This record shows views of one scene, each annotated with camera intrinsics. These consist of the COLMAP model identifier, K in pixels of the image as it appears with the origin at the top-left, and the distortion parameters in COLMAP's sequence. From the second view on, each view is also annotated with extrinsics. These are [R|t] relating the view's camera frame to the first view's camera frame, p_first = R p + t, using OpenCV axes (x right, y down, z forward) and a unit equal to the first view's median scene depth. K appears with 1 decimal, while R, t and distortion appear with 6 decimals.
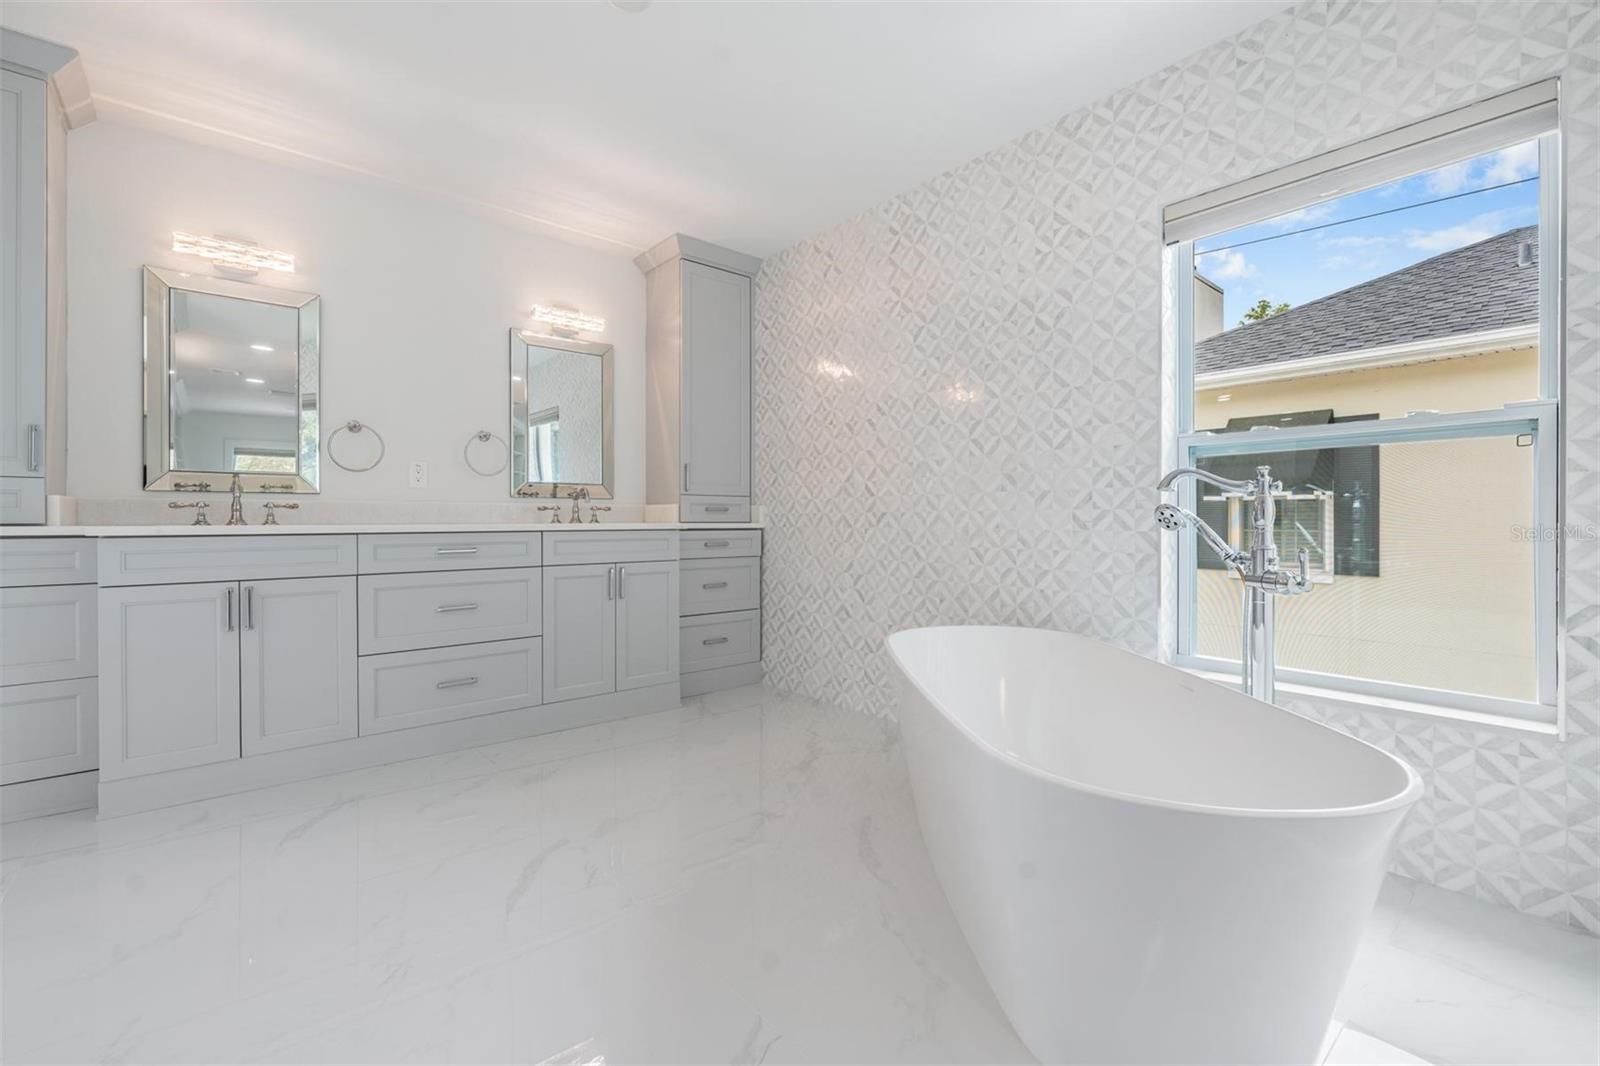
lens RADIAL K [[686.0, 0, 796.3], [0, 686.0, 520.0], [0, 0, 1]] dist [0.001070, -0.000647]
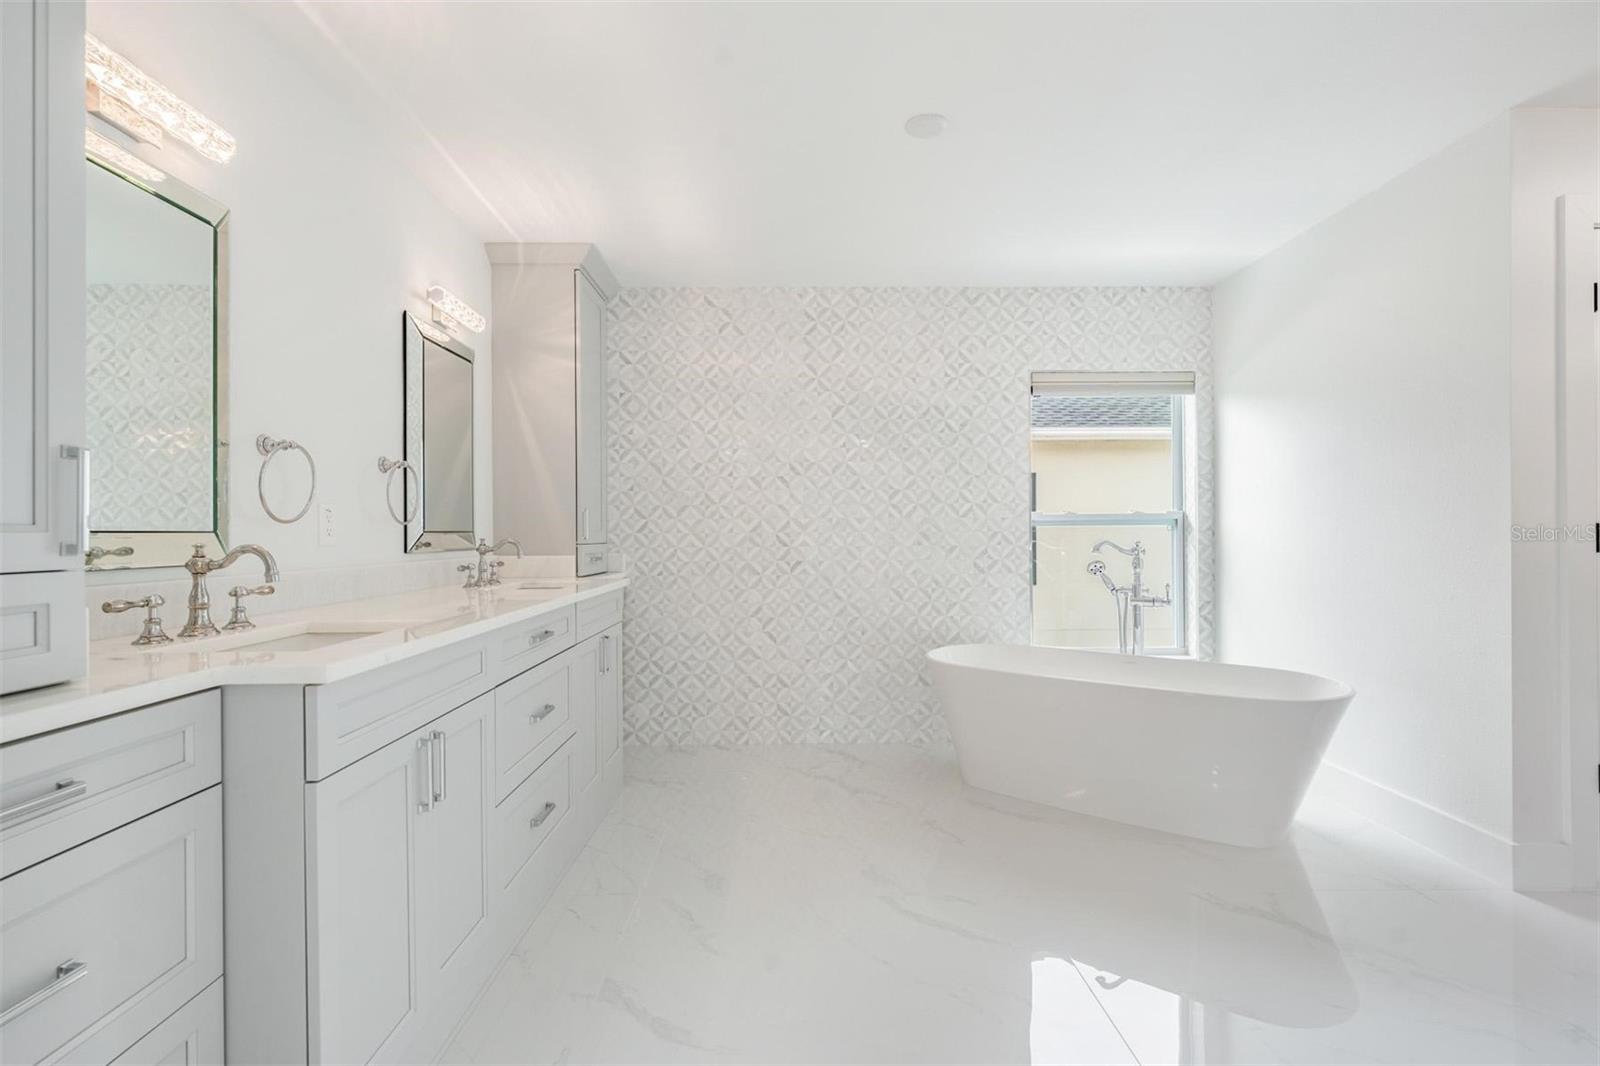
lens RADIAL K [[720.5, 0, 794.5], [0, 720.5, 531.5], [0, 0, 1]] dist [-0.000057, 0.000499]
pose [[0.633992, -0.001007, 0.773339, -0.853755], [0.005293, 0.999981, -0.003038, -0.060068], [-0.773322, 0.006019, 0.633985, 0.270899]]
